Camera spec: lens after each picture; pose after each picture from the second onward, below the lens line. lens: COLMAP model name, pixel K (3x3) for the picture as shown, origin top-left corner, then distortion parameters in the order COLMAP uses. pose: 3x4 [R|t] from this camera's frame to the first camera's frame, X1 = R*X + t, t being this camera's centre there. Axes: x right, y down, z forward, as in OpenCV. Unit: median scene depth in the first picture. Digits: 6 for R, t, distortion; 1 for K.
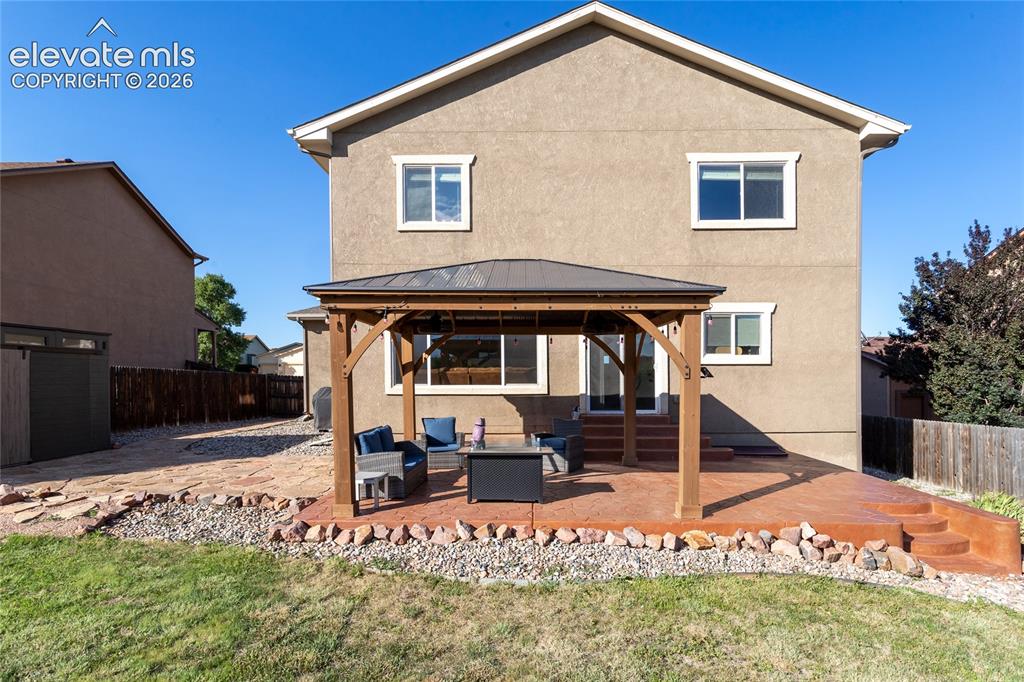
lens RADIAL K [[501.9, 0, 514.4], [0, 501.9, 392.2], [0, 0, 1]] dist [0.002353, 0.000872]
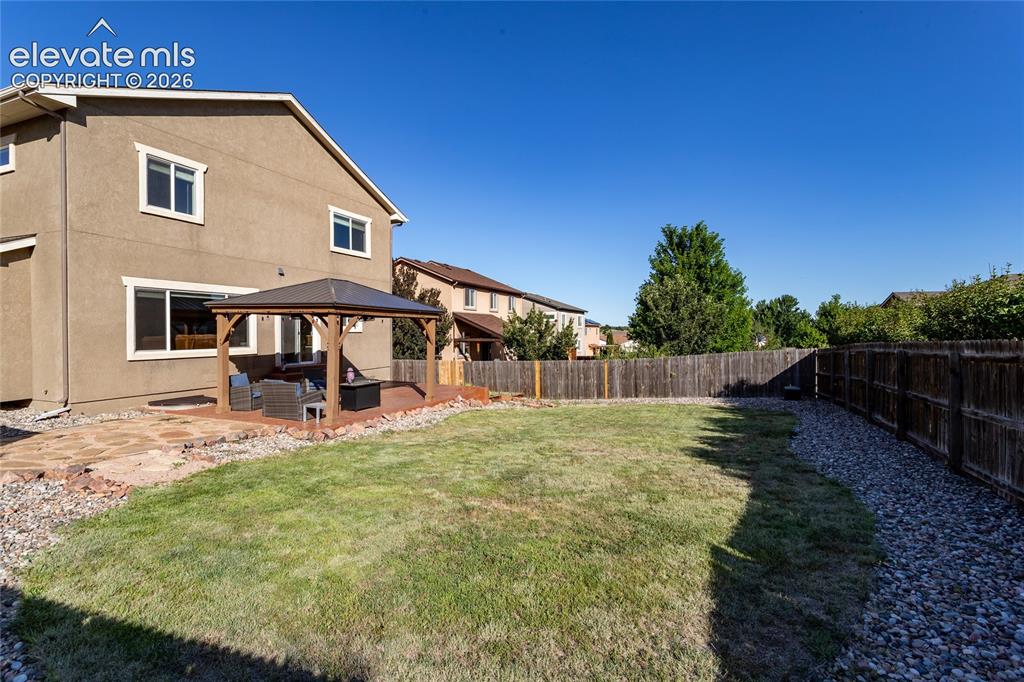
lens RADIAL K [[493.2, 0, 518.4], [0, 493.2, 335.9], [0, 0, 1]] dist [-0.000074, 0.001599]
pose [[0.354538, -0.008589, 0.935002, -0.953770], [0.013105, 0.999905, 0.004216, -0.042815], [-0.934950, 0.010758, 0.354617, -0.155849]]
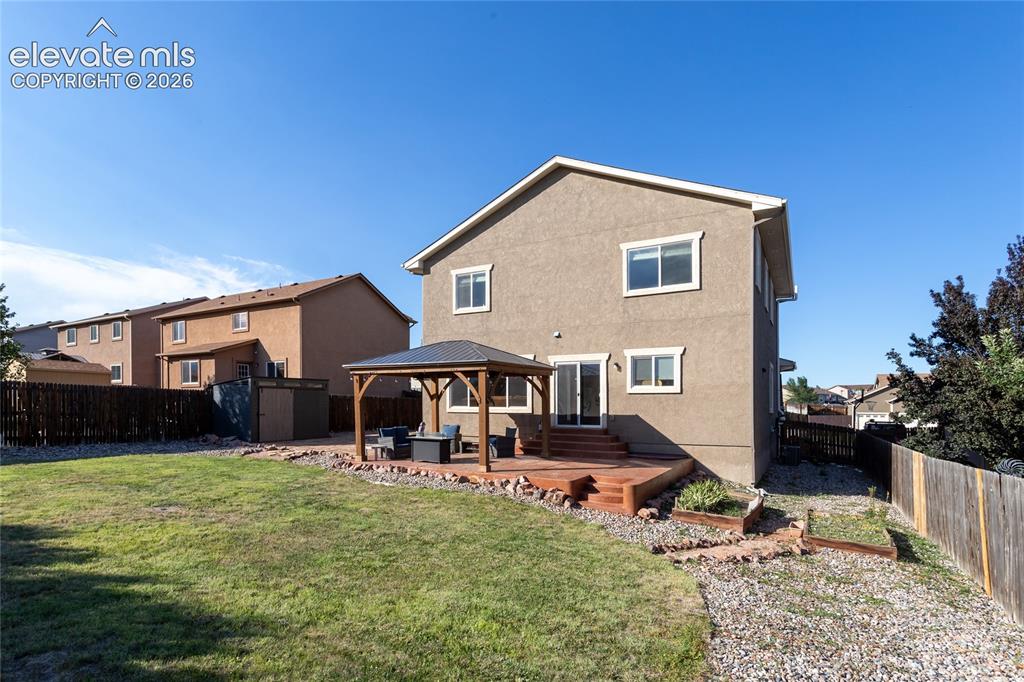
lens RADIAL K [[526.4, 0, 517.4], [0, 526.4, 417.3], [0, 0, 1]] dist [0.000623, 0.000386]
pose [[0.873319, 0.016955, -0.486854, 0.817206], [-0.016819, 0.999848, 0.004649, 0.009786], [0.486859, 0.004129, 0.873471, -0.431717]]
